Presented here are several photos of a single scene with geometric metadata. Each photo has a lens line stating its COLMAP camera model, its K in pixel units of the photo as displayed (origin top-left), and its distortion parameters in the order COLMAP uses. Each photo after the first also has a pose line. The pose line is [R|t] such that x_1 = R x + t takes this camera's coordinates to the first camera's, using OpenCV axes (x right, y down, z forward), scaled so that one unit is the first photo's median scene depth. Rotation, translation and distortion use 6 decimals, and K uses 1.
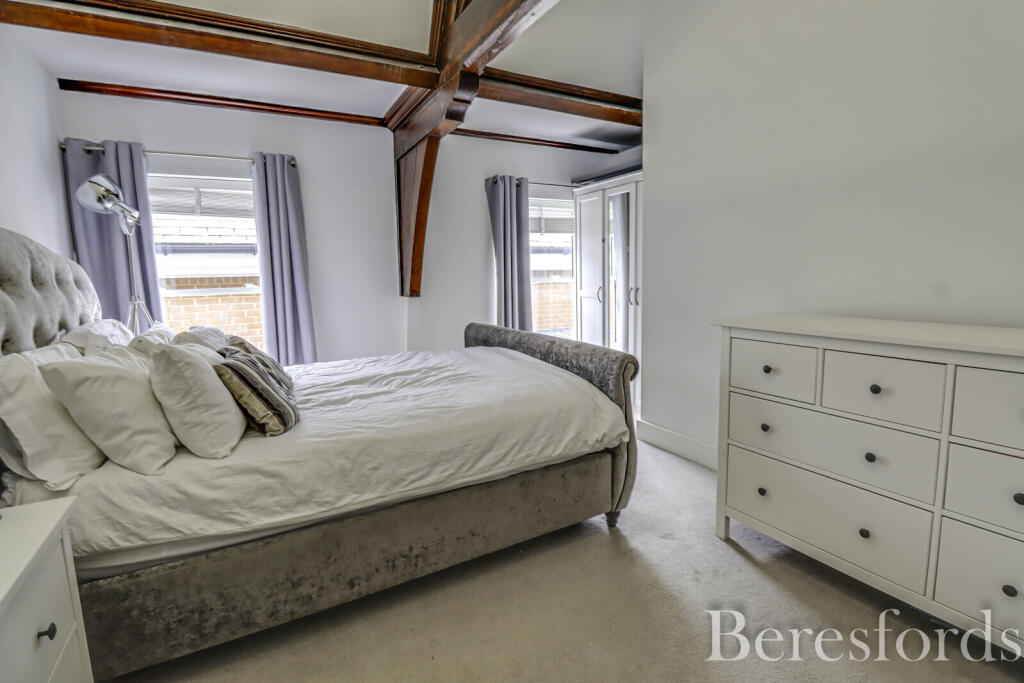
lens RADIAL K [[475.6, 0, 507.2], [0, 475.6, 324.1], [0, 0, 1]] dist [0.001867, -0.013411]
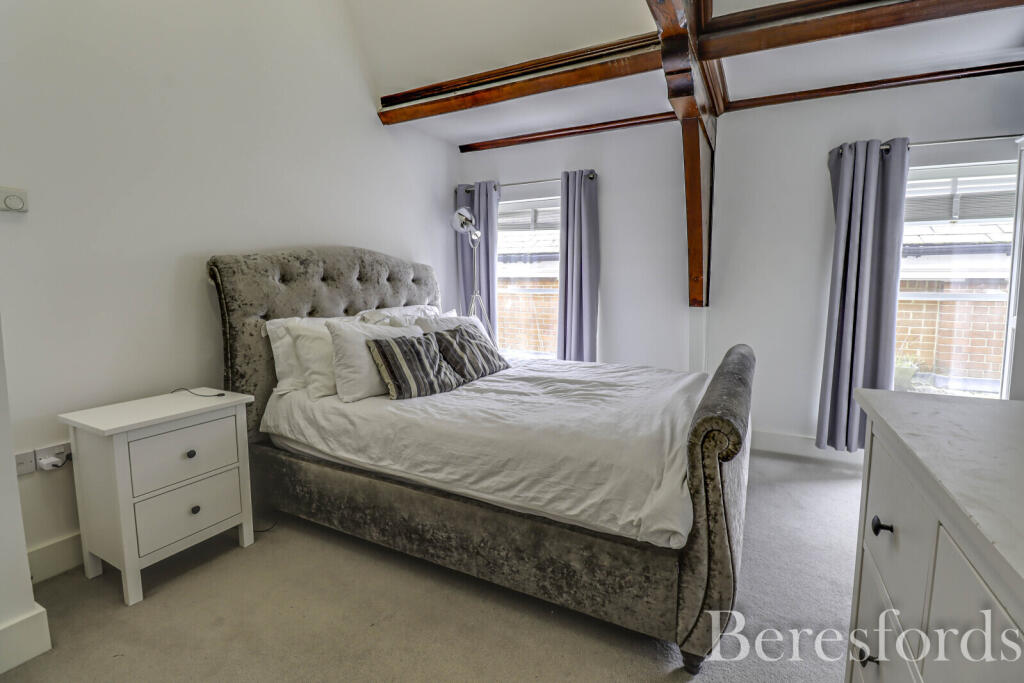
lens RADIAL K [[475.6, 0, 507.2], [0, 475.6, 324.1], [0, 0, 1]] dist [0.001867, -0.013411]
pose [[0.543823, 0.097798, -0.833482, 0.606021], [-0.107182, 0.993147, 0.046599, -0.054943], [0.832327, 0.063993, 0.550578, 0.422451]]
